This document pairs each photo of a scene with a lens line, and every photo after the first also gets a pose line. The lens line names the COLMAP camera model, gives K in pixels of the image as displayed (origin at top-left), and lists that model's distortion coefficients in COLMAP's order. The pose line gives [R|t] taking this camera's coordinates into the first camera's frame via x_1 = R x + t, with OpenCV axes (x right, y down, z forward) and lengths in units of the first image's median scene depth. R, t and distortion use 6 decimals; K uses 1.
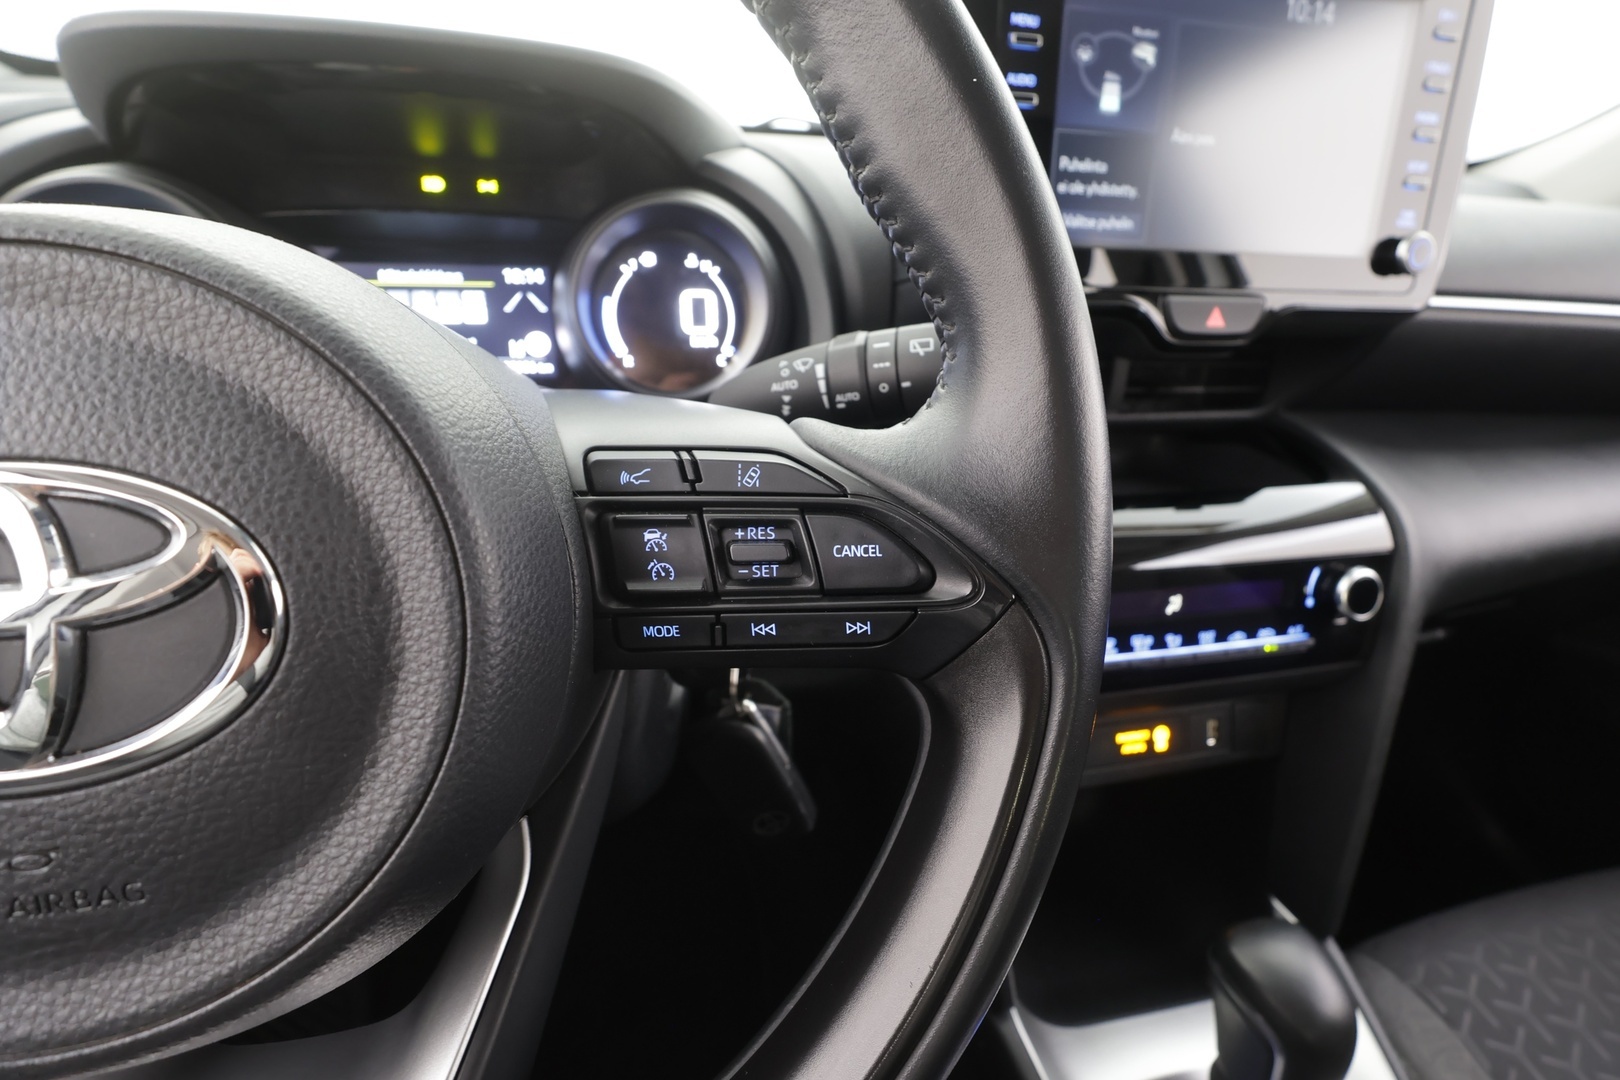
lens RADIAL K [[746.6, 0, 808.9], [0, 746.6, 554.0], [0, 0, 1]] dist [-0.003613, 0.002499]
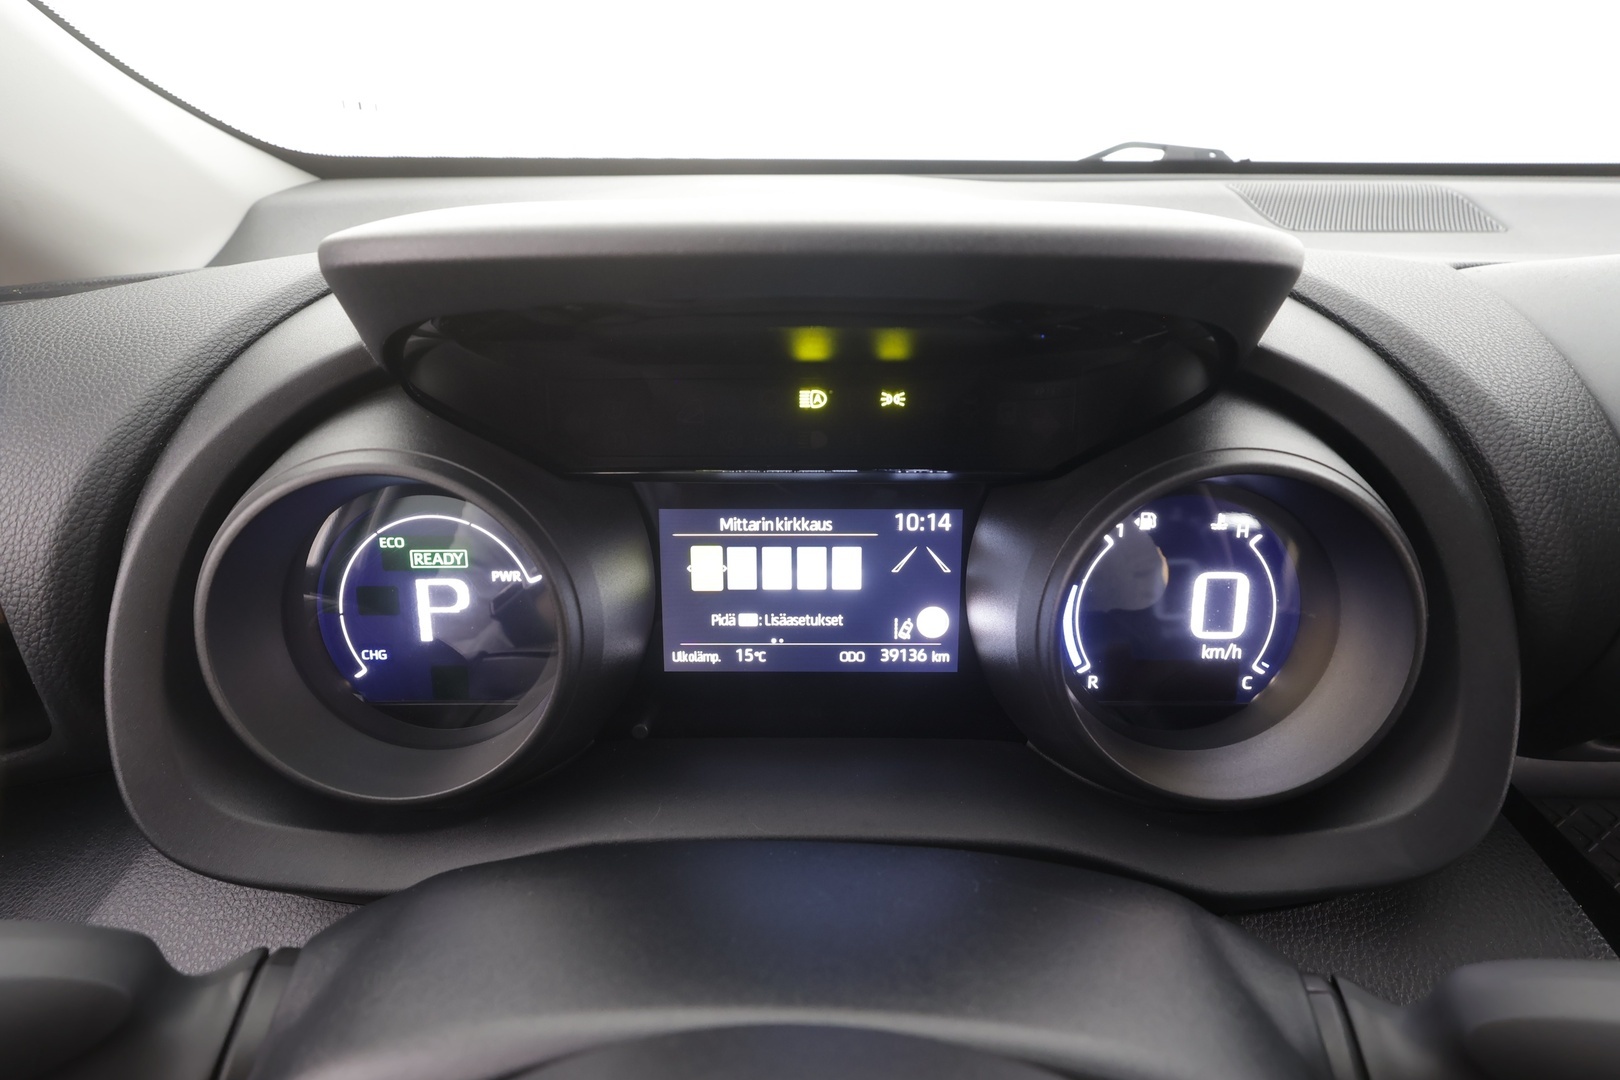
lens RADIAL K [[746.6, 0, 814.4], [0, 746.6, 540.3], [0, 0, 1]] dist [-0.003613, 0.002499]
pose [[0.965894, 0.073824, -0.248190, -0.346402], [-0.072237, 0.997267, 0.015509, -0.398679], [0.248656, 0.002948, 0.968587, 0.395900]]
